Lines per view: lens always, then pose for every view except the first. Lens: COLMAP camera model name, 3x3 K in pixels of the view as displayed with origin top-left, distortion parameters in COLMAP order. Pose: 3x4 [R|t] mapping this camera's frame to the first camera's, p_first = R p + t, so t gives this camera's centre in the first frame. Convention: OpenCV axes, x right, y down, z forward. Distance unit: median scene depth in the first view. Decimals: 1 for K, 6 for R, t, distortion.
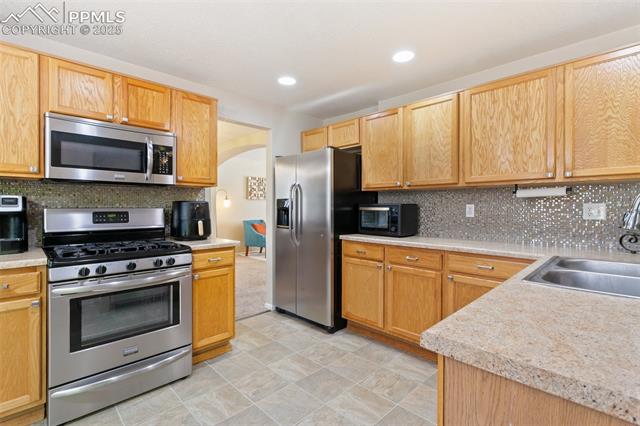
lens RADIAL K [[299.9, 0, 320.9], [0, 299.9, 208.7], [0, 0, 1]] dist [0.003842, 0.000531]
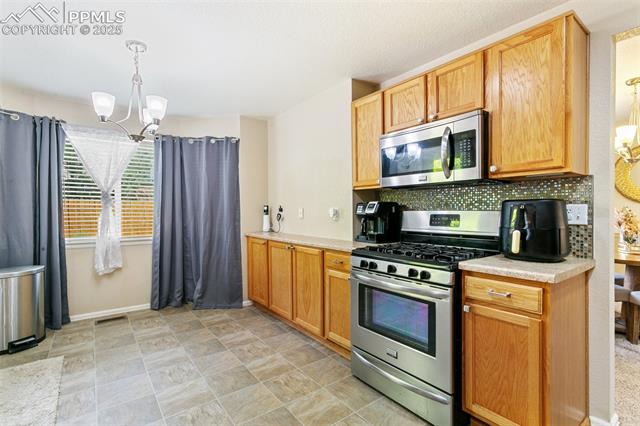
lens RADIAL K [[299.9, 0, 321.1], [0, 299.9, 215.4], [0, 0, 1]] dist [0.003842, 0.000531]
pose [[-0.138851, 0.013419, -0.990222, 0.327944], [-0.001440, 0.999904, 0.013752, 0.000554], [0.990312, 0.003335, -0.138818, 0.767490]]
